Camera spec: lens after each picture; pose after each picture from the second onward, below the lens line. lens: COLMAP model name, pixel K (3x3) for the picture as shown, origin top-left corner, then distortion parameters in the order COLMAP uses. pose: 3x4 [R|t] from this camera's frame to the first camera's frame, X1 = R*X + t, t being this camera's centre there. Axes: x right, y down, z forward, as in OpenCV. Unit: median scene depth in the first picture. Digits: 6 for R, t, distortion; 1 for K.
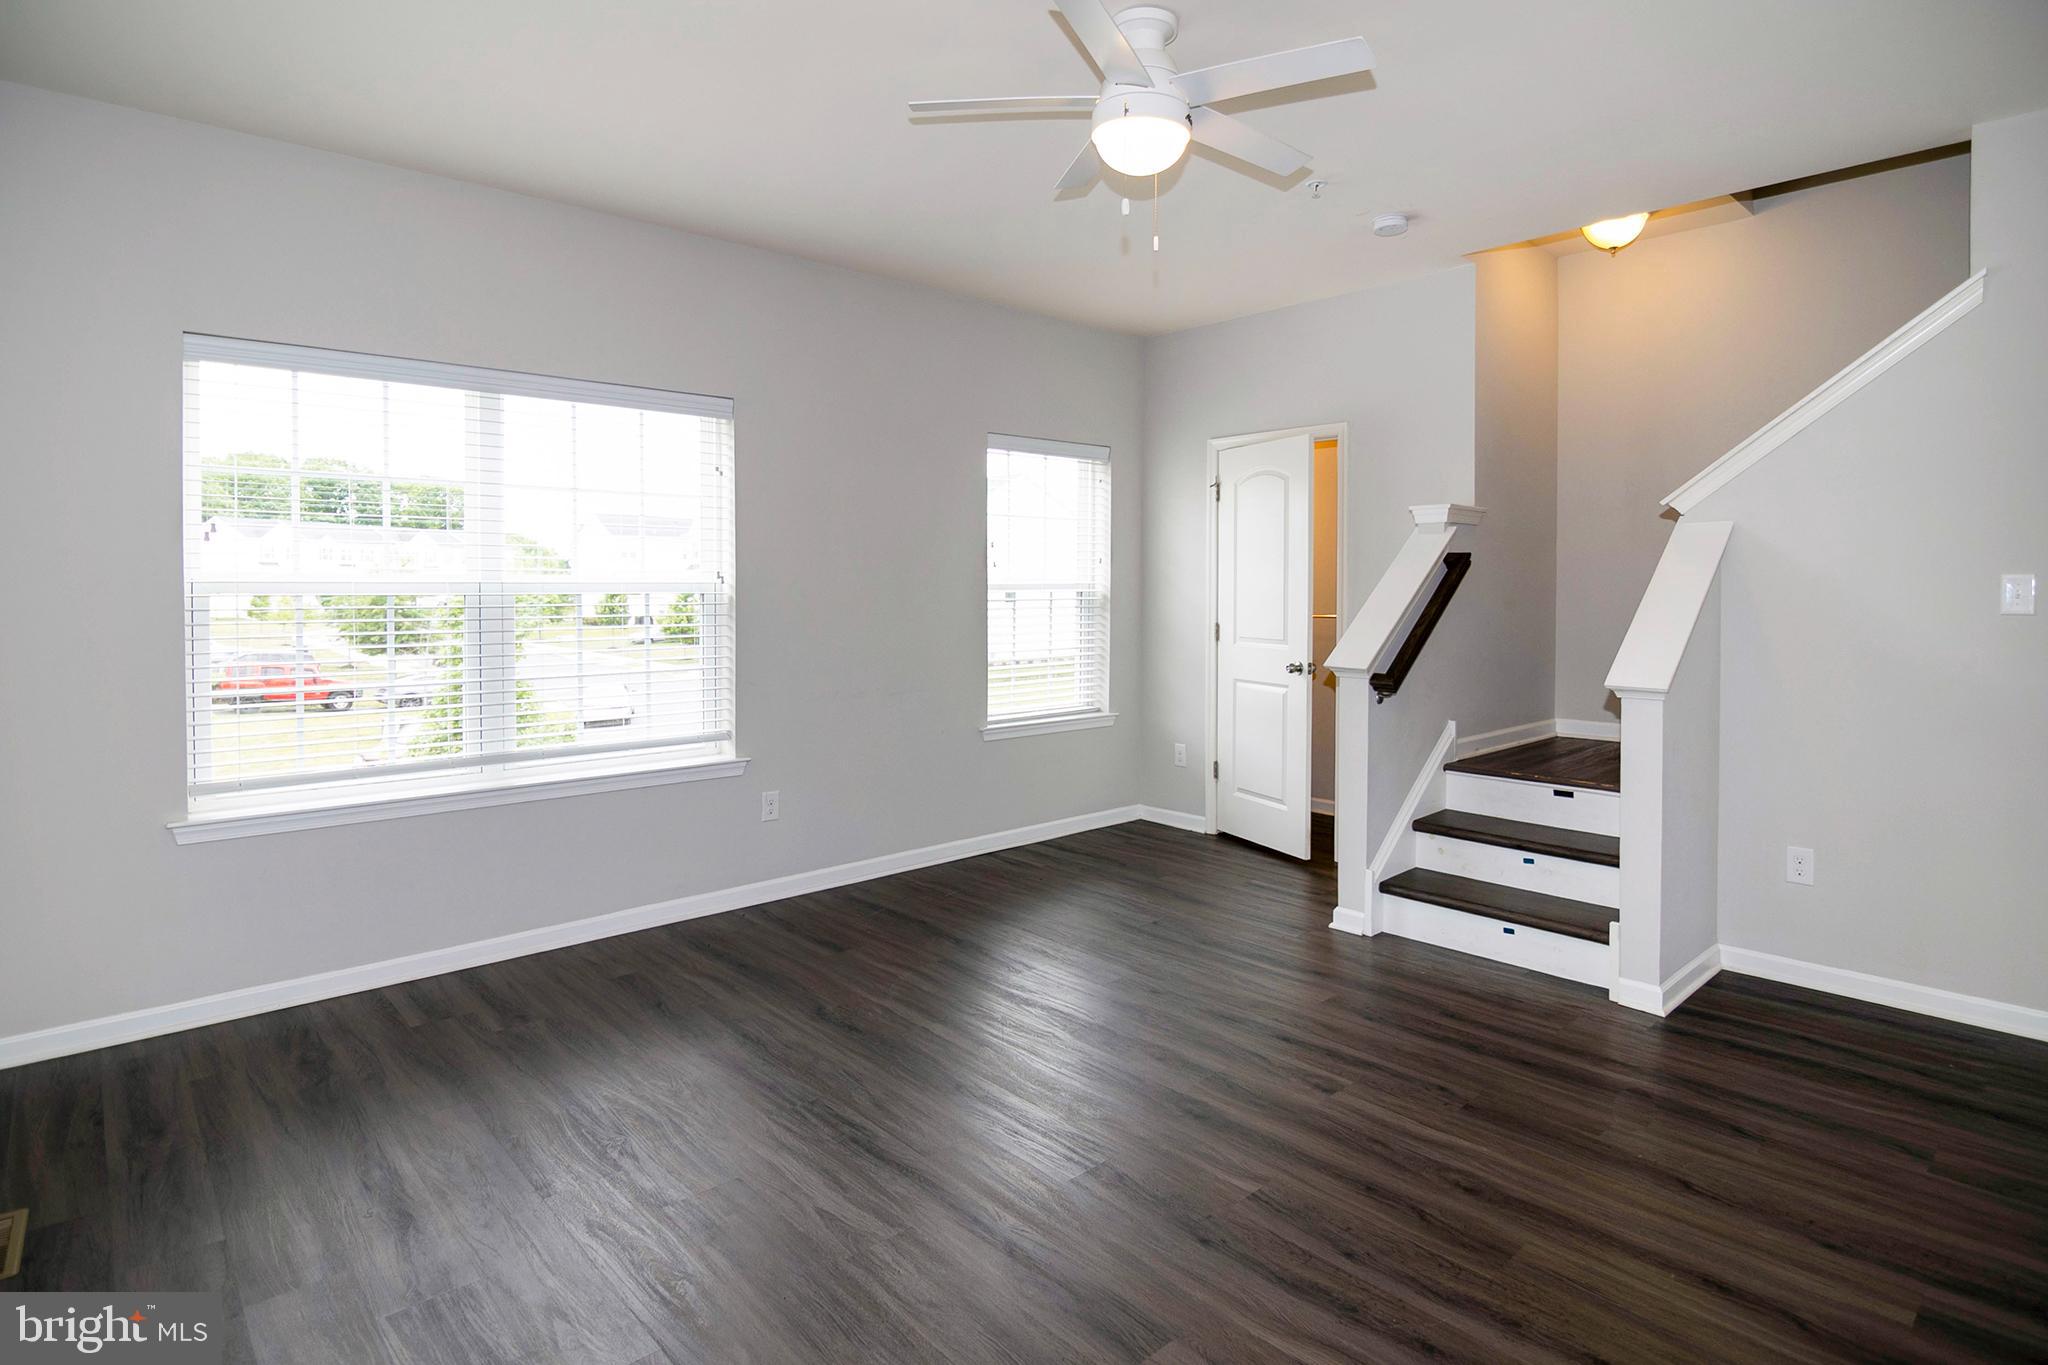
lens RADIAL K [[1066.4, 0, 1029.1], [0, 1066.4, 594.1], [0, 0, 1]] dist [-0.041330, 0.000155]
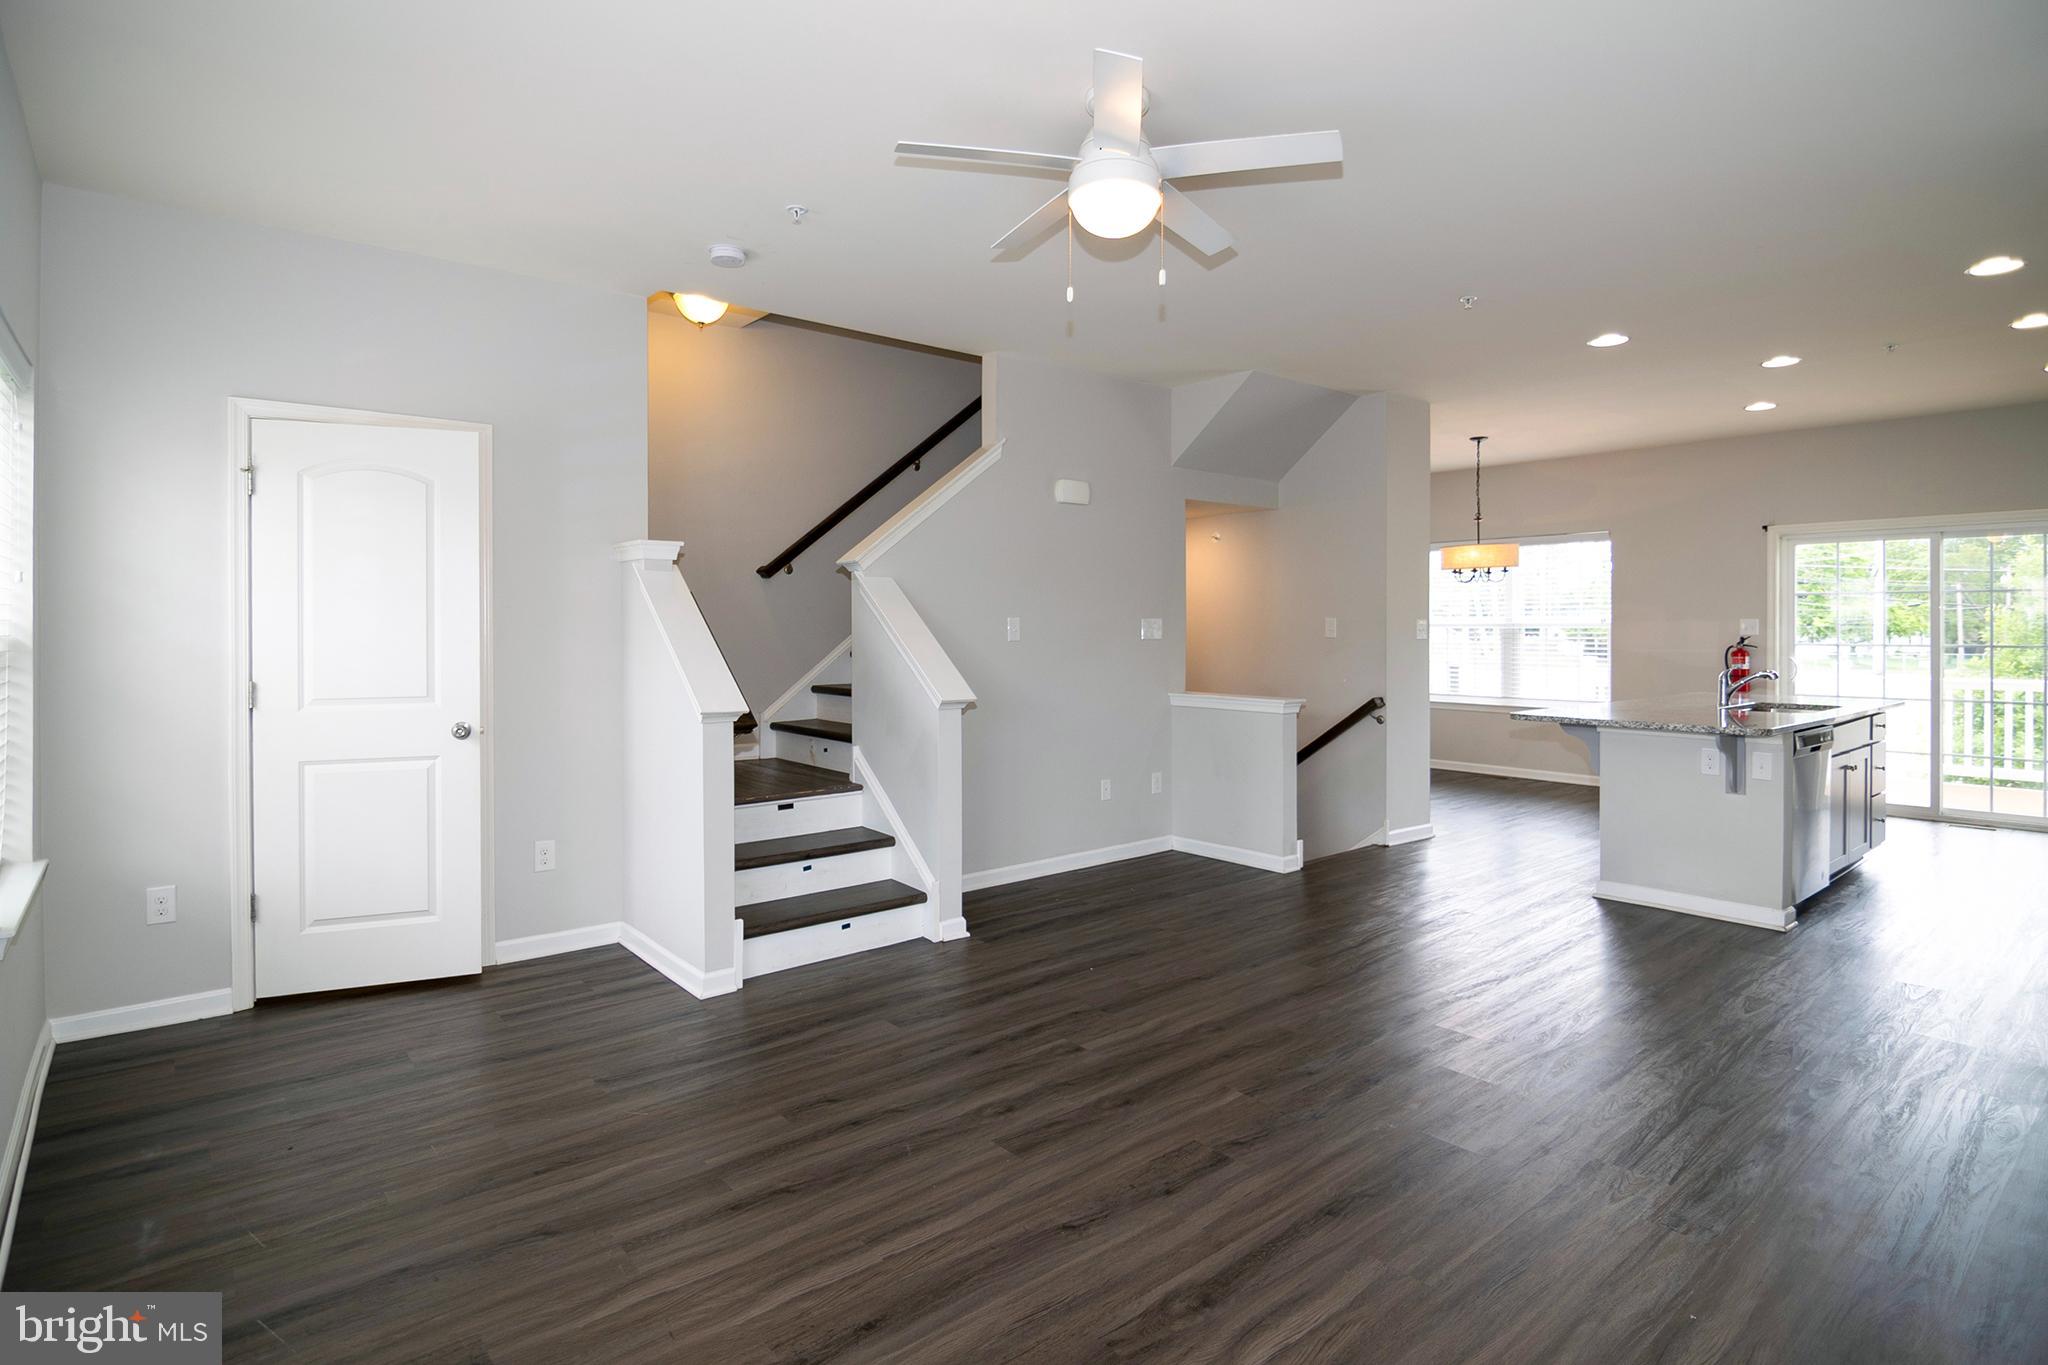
lens RADIAL K [[1049.9, 0, 1028.0], [0, 1049.9, 623.8], [0, 0, 1]] dist [-0.000862, -0.000346]
pose [[0.031968, 0.001544, 0.999488, -0.617618], [0.006068, 0.999980, -0.001739, -0.005740], [-0.999470, 0.006120, 0.031958, 0.691495]]
